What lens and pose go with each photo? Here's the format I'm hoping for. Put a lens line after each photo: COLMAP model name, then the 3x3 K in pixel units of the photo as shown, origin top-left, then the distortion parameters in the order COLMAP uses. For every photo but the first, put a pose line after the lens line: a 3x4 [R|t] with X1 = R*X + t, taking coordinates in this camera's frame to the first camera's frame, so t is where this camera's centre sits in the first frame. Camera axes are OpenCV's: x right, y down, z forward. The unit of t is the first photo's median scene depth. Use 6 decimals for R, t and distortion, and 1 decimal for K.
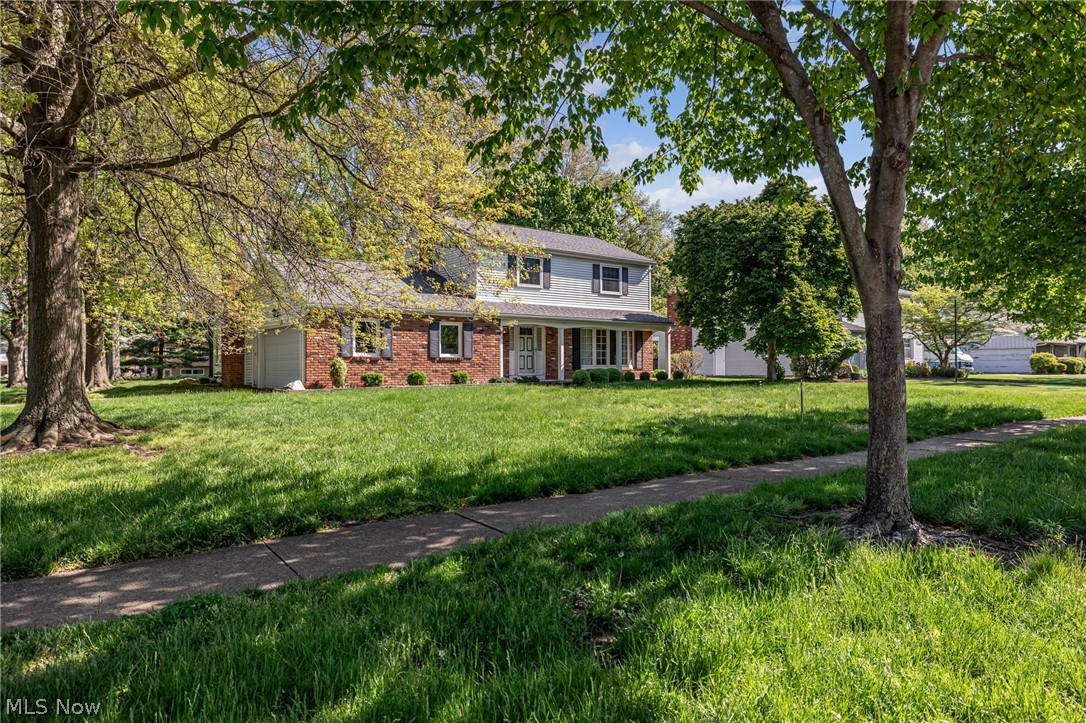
lens RADIAL K [[680.2, 0, 542.4], [0, 680.2, 362.2], [0, 0, 1]] dist [-0.005295, 0.000057]
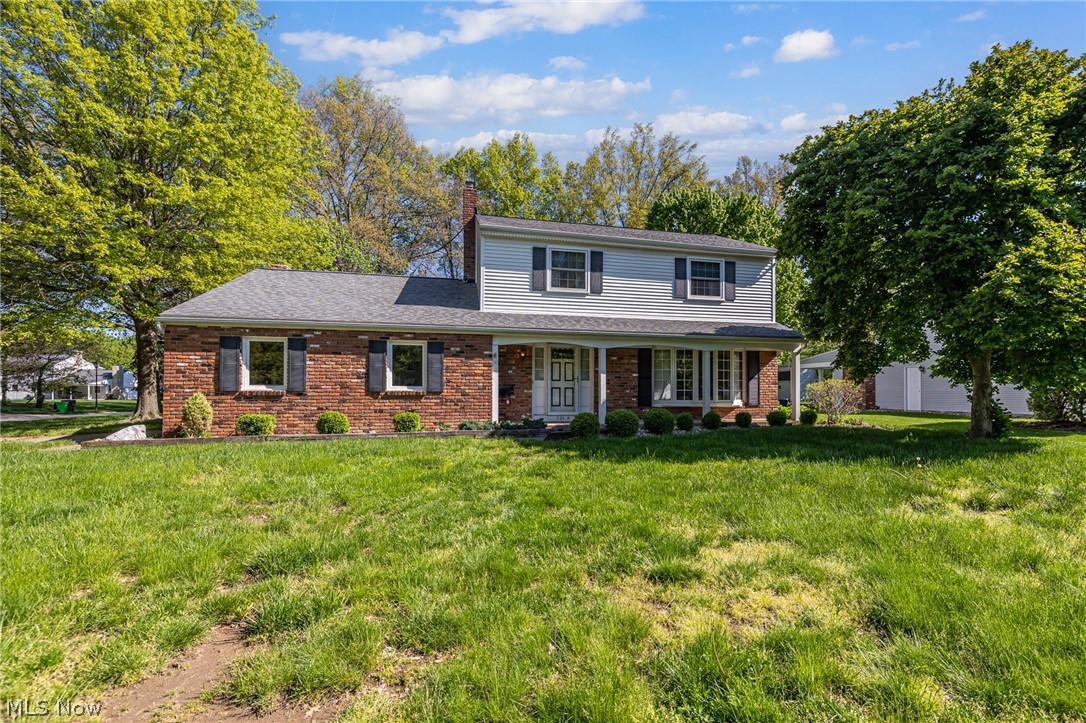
lens RADIAL K [[529.9, 0, 556.0], [0, 529.9, 388.4], [0, 0, 1]] dist [0.004068, -0.000983]
pose [[0.927957, 0.000742, -0.372685, 0.176177], [-0.000718, 1.000000, 0.000204, -0.008571], [0.372686, 0.000078, 0.927958, 0.467807]]
